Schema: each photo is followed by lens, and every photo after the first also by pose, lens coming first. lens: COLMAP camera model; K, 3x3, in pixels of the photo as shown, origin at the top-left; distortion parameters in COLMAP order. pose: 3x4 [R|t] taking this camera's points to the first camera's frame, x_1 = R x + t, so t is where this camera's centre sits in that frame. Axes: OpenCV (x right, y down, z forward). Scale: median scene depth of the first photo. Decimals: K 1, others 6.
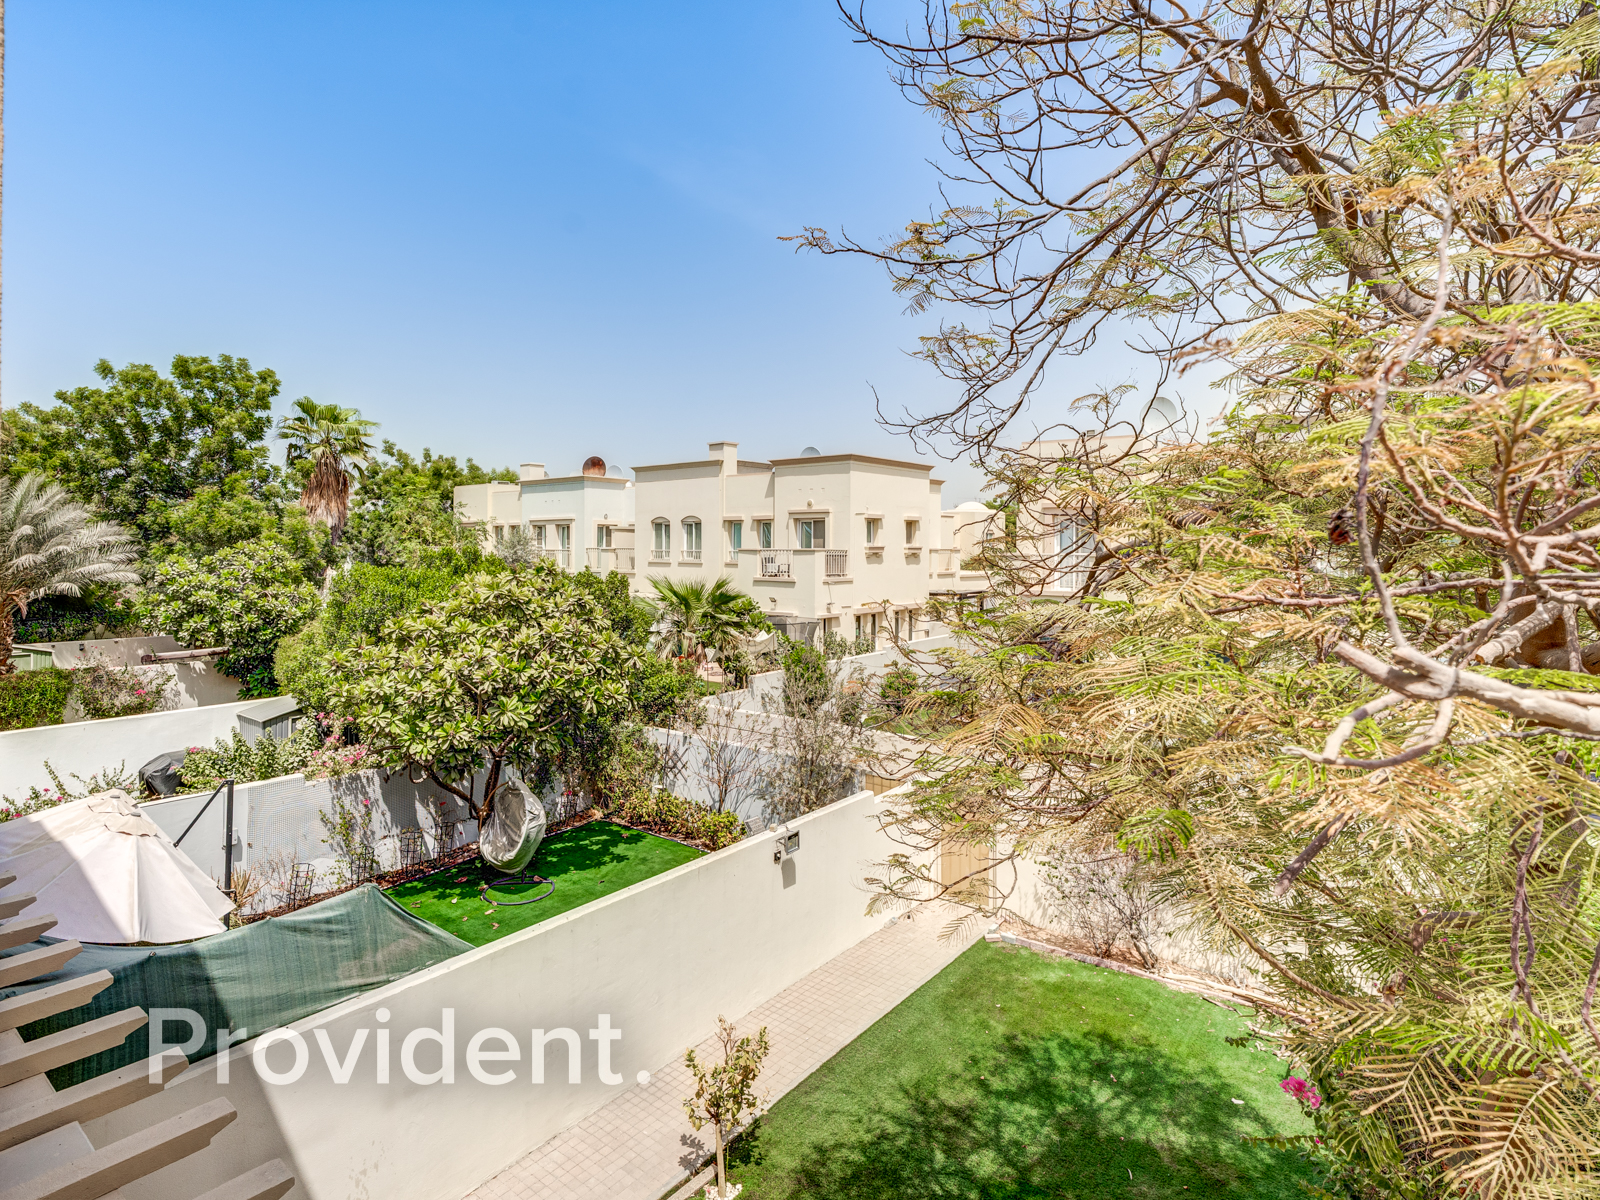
lens RADIAL K [[836.4, 0, 806.1], [0, 836.4, 600.5], [0, 0, 1]] dist [0.000656, 0.000615]
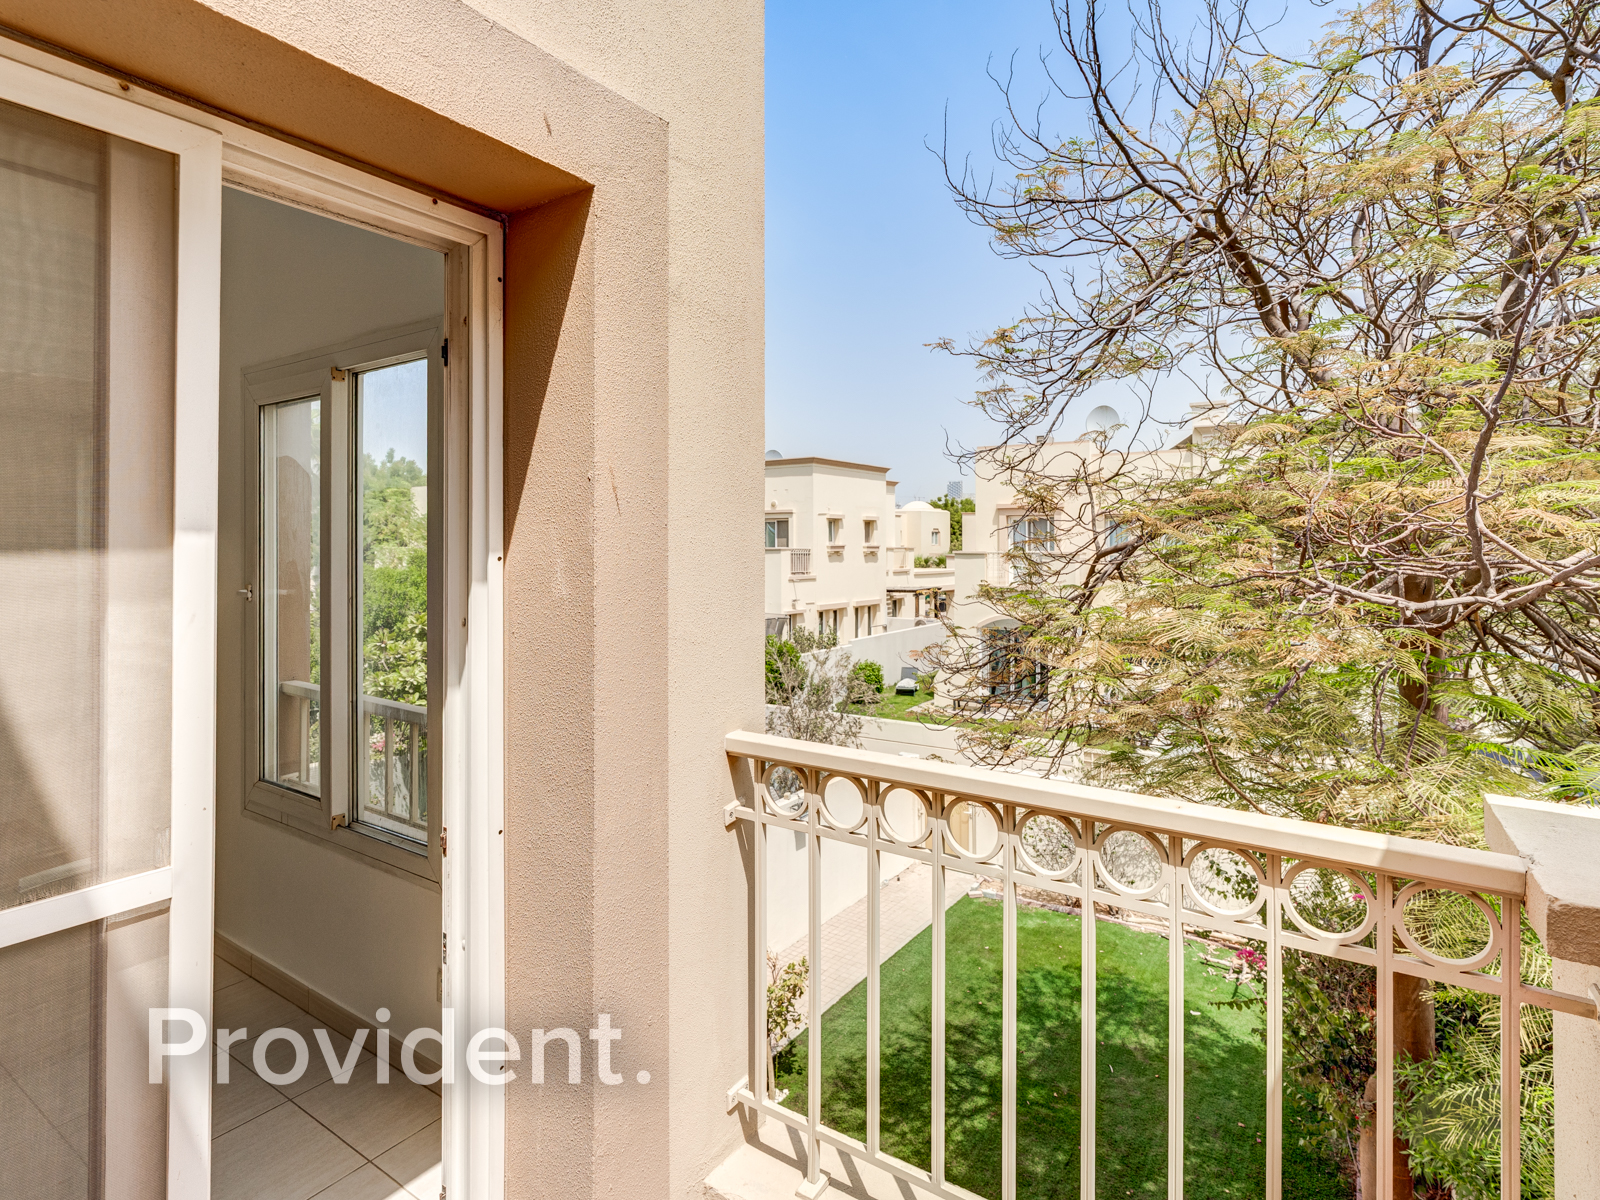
lens RADIAL K [[836.4, 0, 792.7], [0, 836.4, 590.0], [0, 0, 1]] dist [0.000656, 0.000615]
pose [[0.998563, -0.006598, 0.053187, -0.082522], [0.007193, 0.999914, -0.011005, 0.006514], [-0.053110, 0.011372, 0.998524, -0.116654]]
